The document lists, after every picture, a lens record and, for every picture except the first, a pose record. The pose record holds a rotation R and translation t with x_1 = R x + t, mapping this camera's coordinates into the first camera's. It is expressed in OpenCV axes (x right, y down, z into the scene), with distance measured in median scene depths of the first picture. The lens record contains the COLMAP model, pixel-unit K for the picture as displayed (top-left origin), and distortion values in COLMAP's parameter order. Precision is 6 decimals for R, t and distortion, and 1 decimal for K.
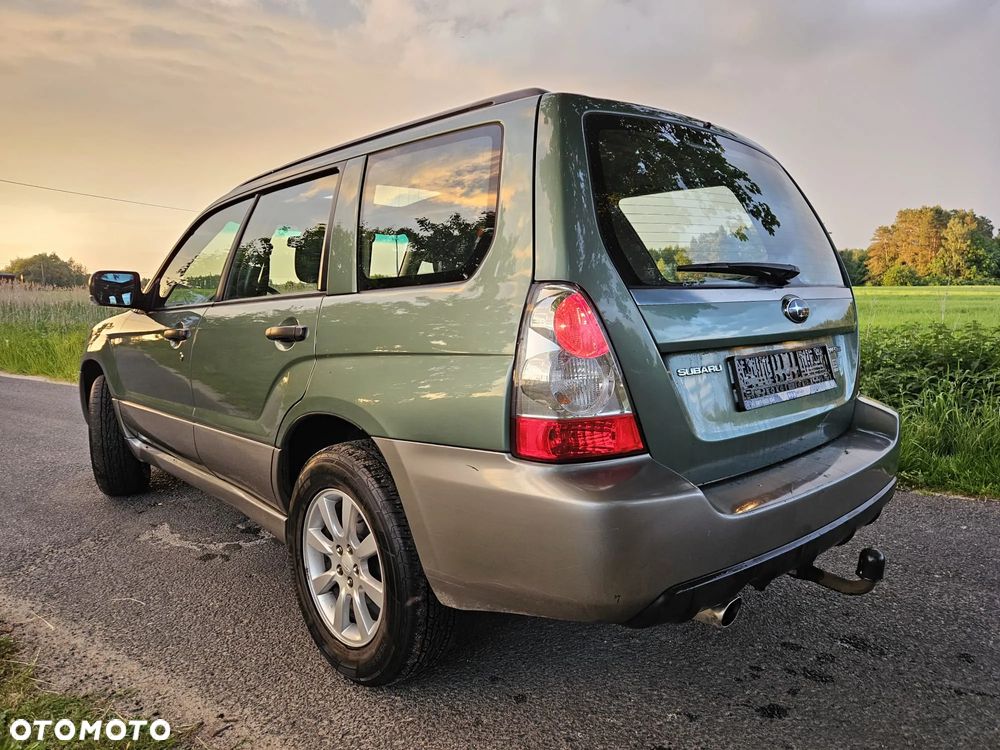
lens RADIAL K [[663.8, 0, 495.2], [0, 663.8, 396.4], [0, 0, 1]] dist [0.069986, -0.074215]
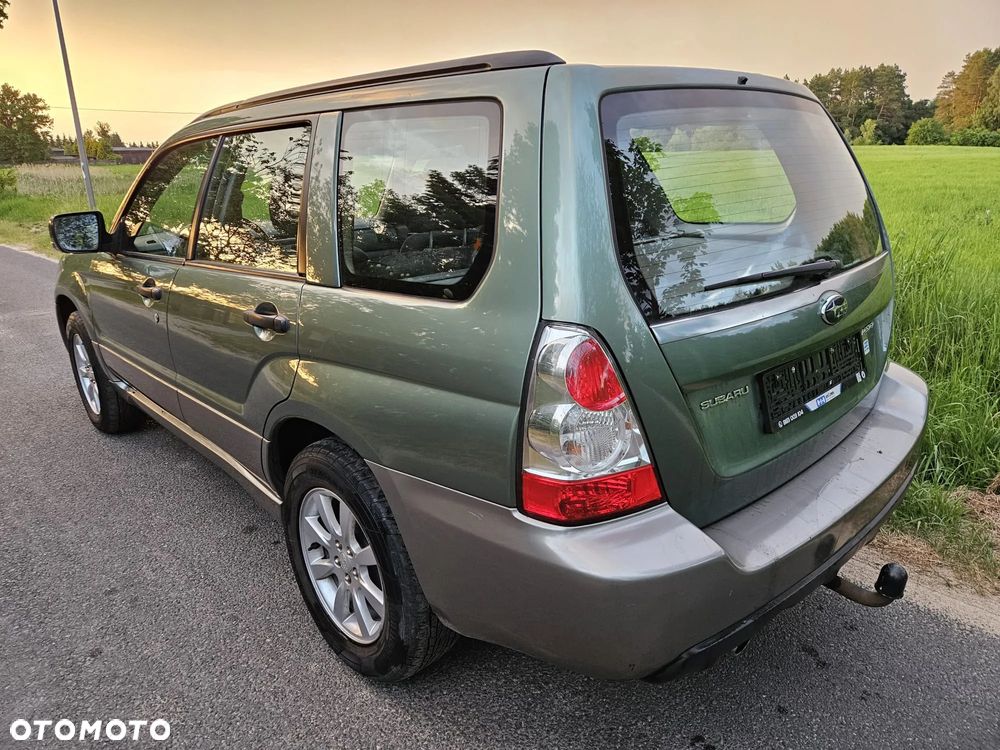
lens RADIAL K [[663.8, 0, 495.2], [0, 663.8, 396.4], [0, 0, 1]] dist [0.069986, -0.074215]
pose [[0.999848, -0.017354, 0.001547, -0.003270], [0.016779, 0.983006, 0.182804, -0.168311], [-0.004693, -0.182750, 0.983148, 0.093073]]
